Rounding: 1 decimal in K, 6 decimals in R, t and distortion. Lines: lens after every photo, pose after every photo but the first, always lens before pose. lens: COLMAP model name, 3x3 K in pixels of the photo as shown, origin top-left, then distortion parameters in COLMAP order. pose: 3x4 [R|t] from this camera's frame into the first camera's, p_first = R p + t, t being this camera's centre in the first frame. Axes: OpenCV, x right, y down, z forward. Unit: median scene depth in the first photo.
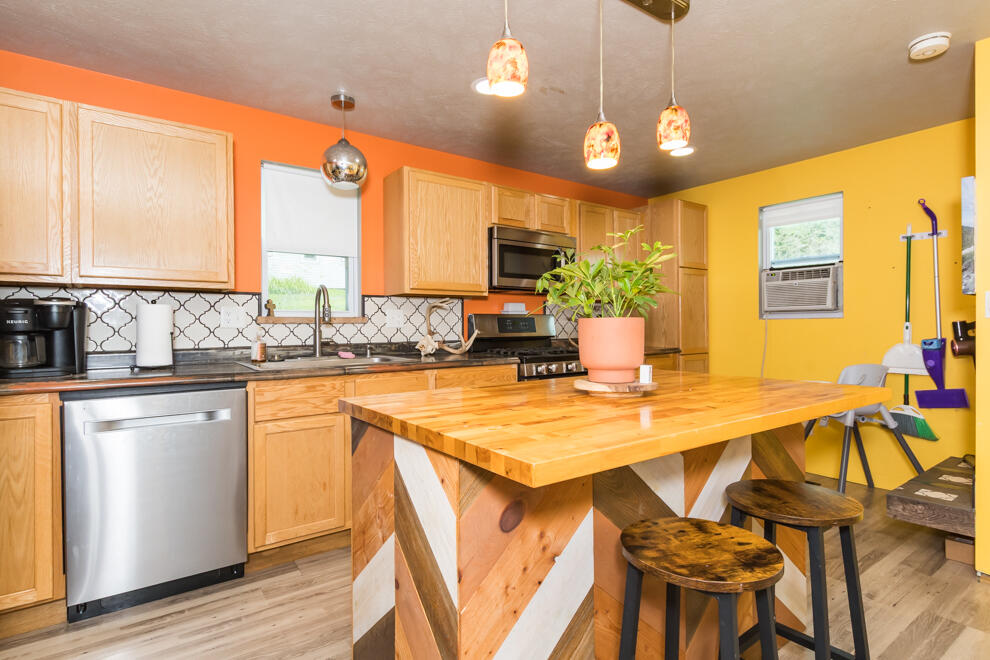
lens RADIAL K [[504.0, 0, 496.6], [0, 504.0, 327.3], [0, 0, 1]] dist [0.002405, -0.000278]
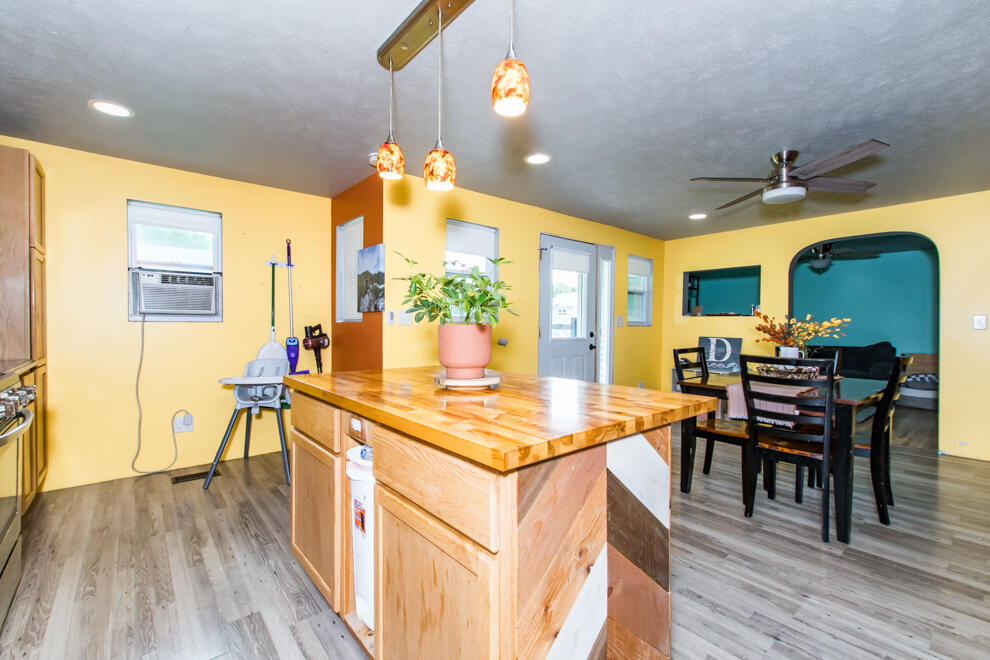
lens RADIAL K [[430.3, 0, 499.7], [0, 430.3, 329.5], [0, 0, 1]] dist [0.004874, -0.002536]
pose [[-0.083592, -0.003768, 0.996493, -0.422803], [-0.001026, 0.999993, 0.003695, -0.006672], [-0.996499, -0.000714, -0.083596, 0.522942]]
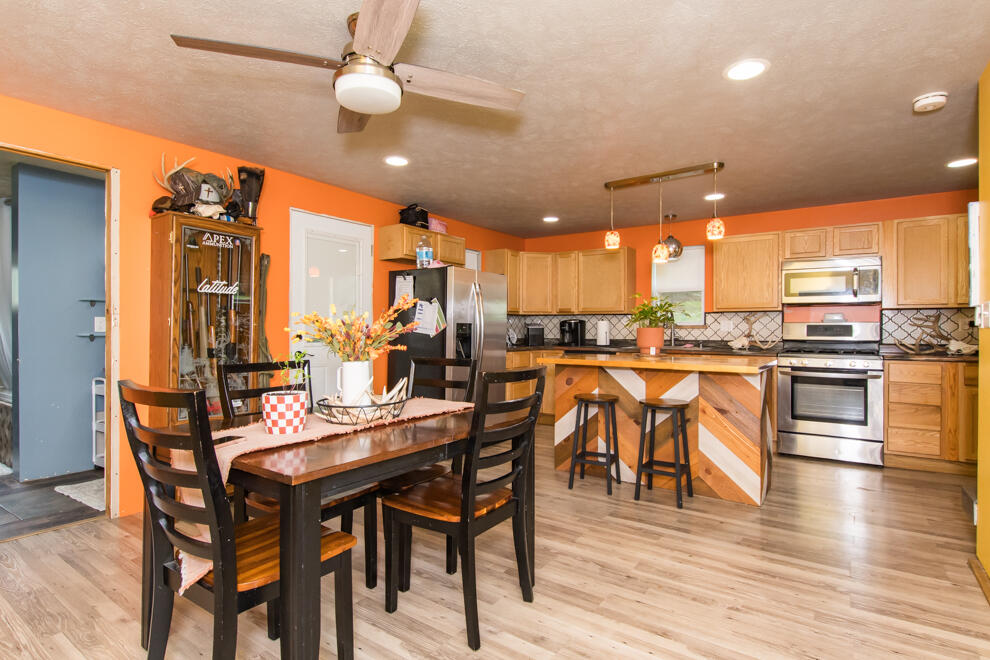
lens RADIAL K [[504.0, 0, 496.2], [0, 504.0, 326.9], [0, 0, 1]] dist [0.002405, -0.000278]
pose [[0.333315, 0.003414, -0.942809, 1.240391], [-0.009180, 0.999958, 0.000375, -0.009004], [0.942771, 0.008530, 0.333332, -0.277376]]
